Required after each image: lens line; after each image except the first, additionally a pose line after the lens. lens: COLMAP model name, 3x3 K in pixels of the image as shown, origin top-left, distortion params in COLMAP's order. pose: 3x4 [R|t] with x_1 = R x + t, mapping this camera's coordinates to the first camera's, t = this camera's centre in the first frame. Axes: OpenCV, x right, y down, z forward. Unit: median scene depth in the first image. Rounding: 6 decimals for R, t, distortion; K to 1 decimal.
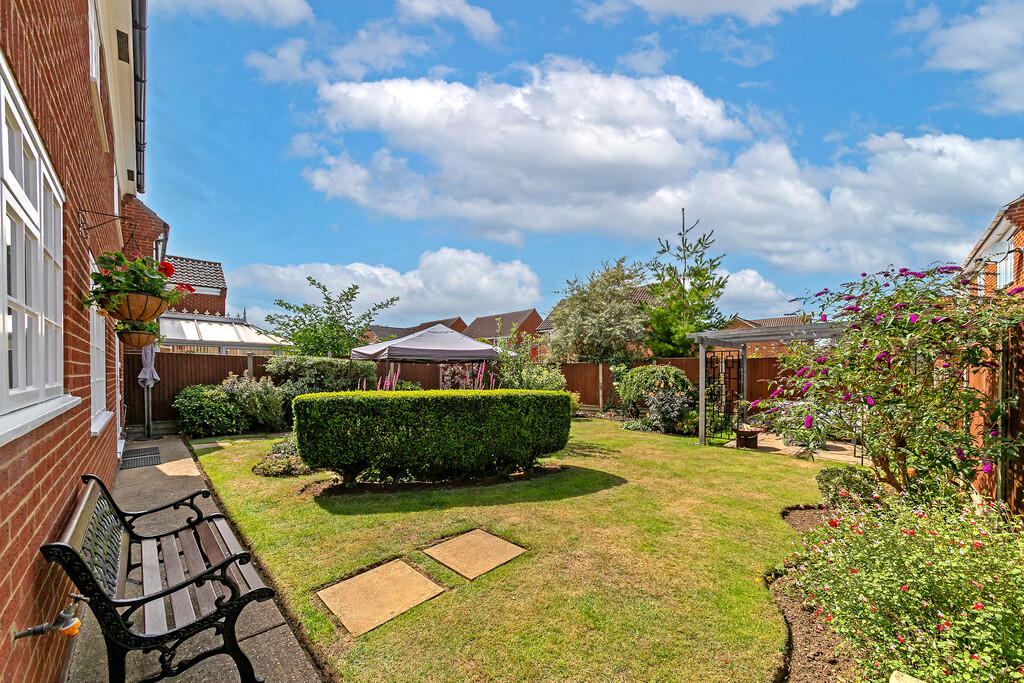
lens RADIAL K [[396.2, 0, 509.2], [0, 396.2, 376.3], [0, 0, 1]] dist [0.002938, -0.000479]
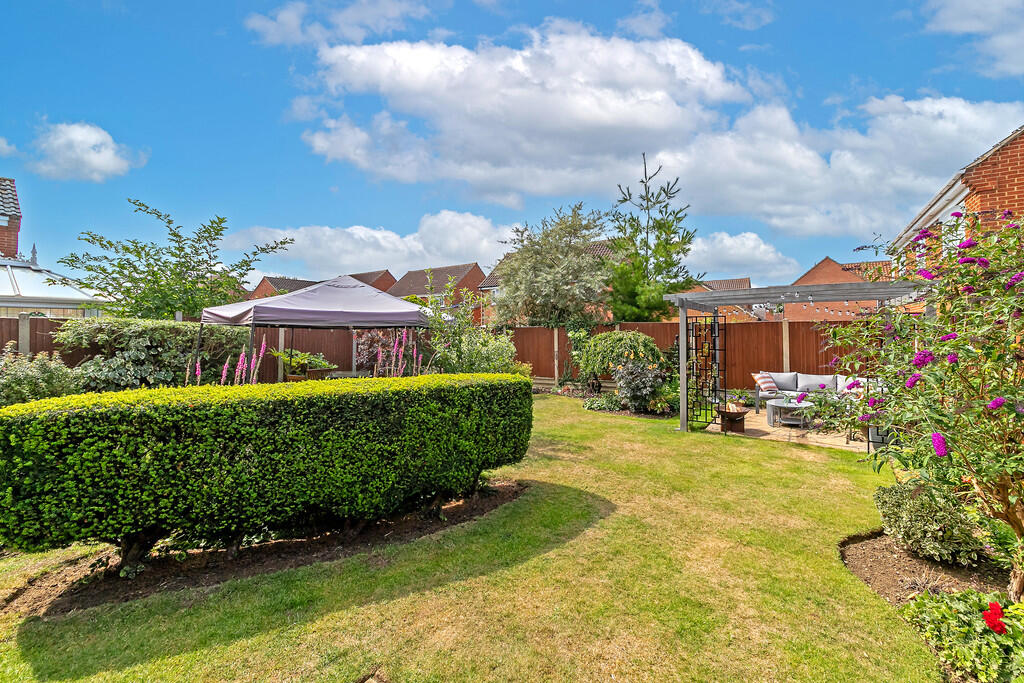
lens RADIAL K [[385.0, 0, 517.2], [0, 385.0, 333.6], [0, 0, 1]] dist [0.005933, -0.000101]
pose [[0.984945, -0.001493, 0.172864, 0.009556], [0.001540, 0.999999, -0.000136, -0.023847], [-0.172863, 0.000400, 0.984946, 0.238995]]
